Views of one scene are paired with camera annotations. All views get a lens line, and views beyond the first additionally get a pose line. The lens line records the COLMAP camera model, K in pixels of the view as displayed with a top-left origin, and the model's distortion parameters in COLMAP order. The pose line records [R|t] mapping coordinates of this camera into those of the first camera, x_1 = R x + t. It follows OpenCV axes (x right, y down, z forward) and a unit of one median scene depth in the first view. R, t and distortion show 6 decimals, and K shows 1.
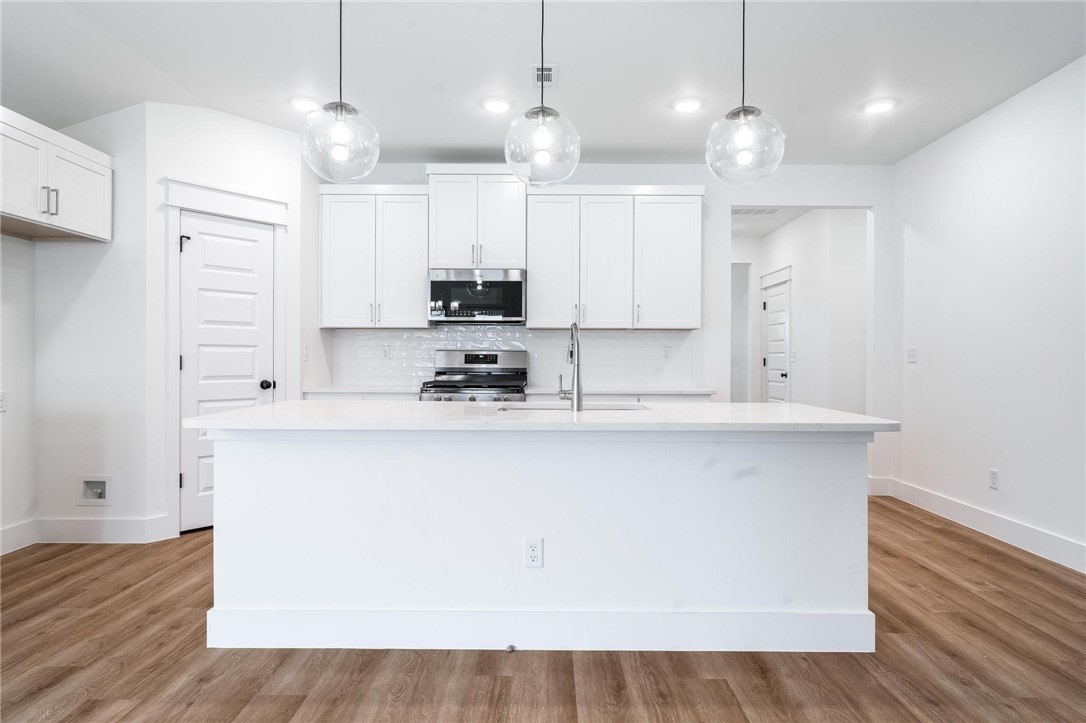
lens RADIAL K [[641.5, 0, 551.9], [0, 641.5, 362.7], [0, 0, 1]] dist [-0.001056, -0.001432]
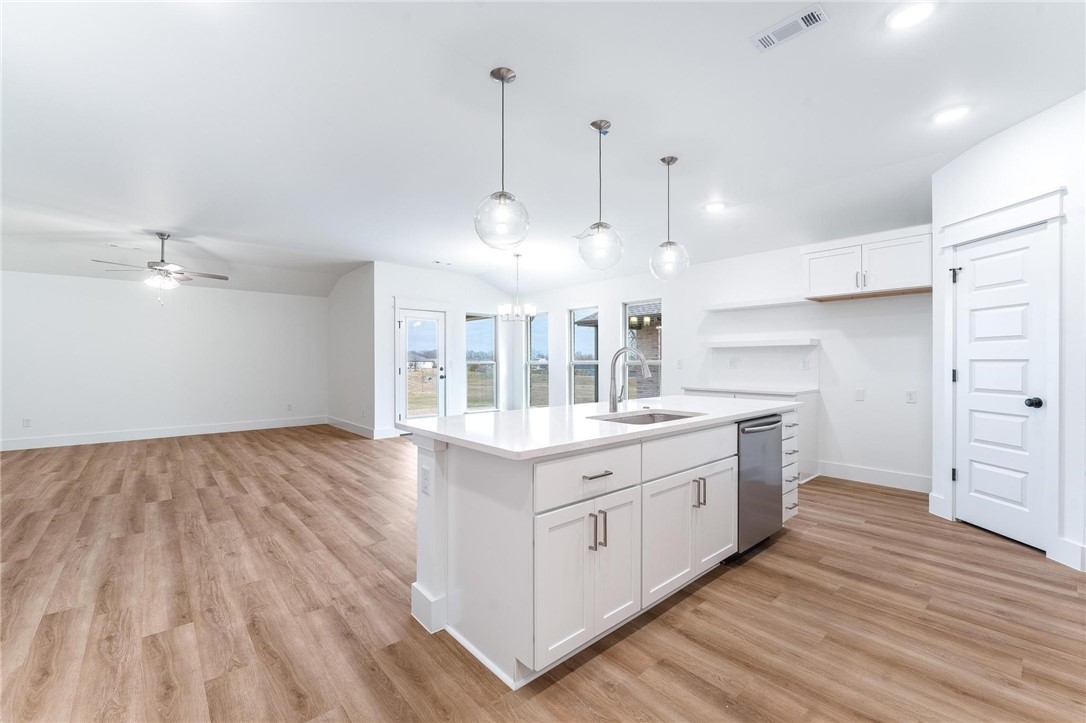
lens RADIAL K [[441.9, 0, 537.5], [0, 441.9, 362.9], [0, 0, 1]] dist [0.004034, -0.003015]
pose [[-0.759279, 0.000530, -0.650765, 0.573061], [-0.004304, 0.999974, 0.005836, -0.026613], [0.650751, 0.007232, -0.759257, 1.180613]]
